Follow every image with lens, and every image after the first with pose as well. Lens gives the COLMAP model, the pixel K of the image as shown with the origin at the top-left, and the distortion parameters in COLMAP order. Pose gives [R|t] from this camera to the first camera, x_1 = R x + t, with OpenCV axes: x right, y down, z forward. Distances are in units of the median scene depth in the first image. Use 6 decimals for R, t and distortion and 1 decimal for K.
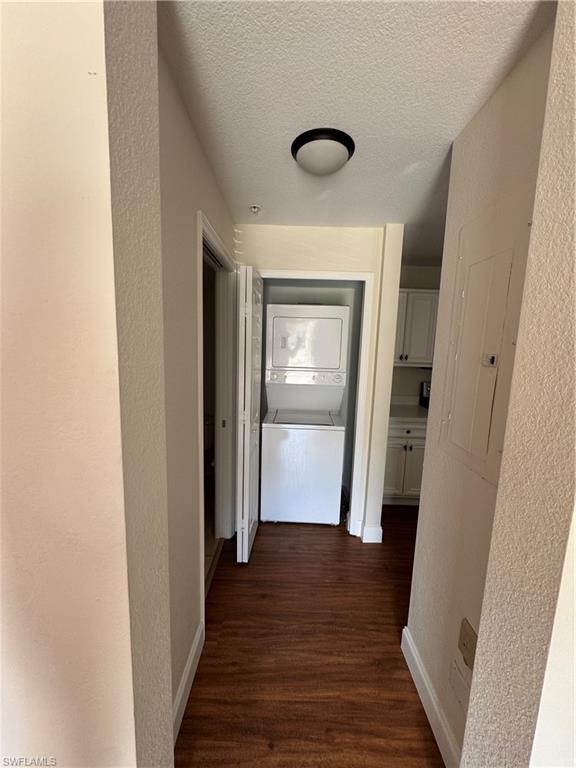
lens RADIAL K [[307.3, 0, 286.3], [0, 307.3, 385.4], [0, 0, 1]] dist [-0.000394, 0.000028]
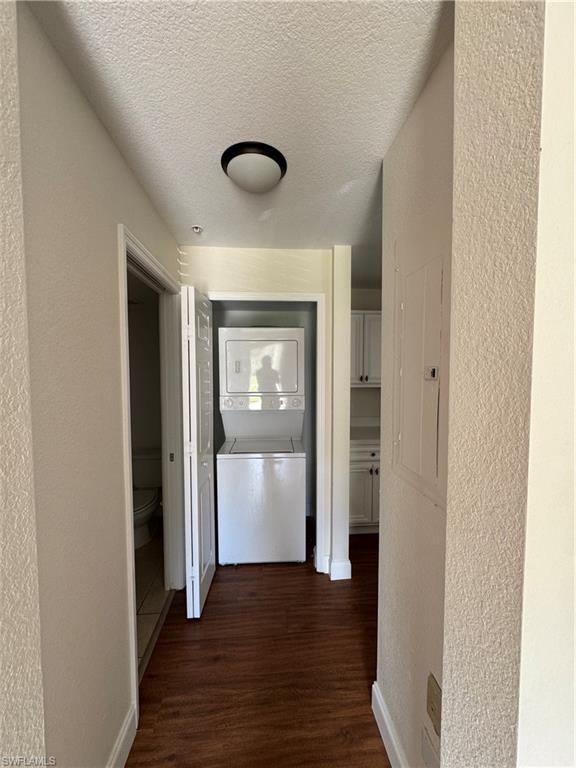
lens RADIAL K [[307.3, 0, 286.3], [0, 307.3, 385.4], [0, 0, 1]] dist [-0.000394, 0.000028]
pose [[0.995829, -0.037259, 0.083288, 0.096198], [0.044364, 0.995380, -0.085150, 0.008729], [-0.079730, 0.088490, 0.992881, 0.077822]]
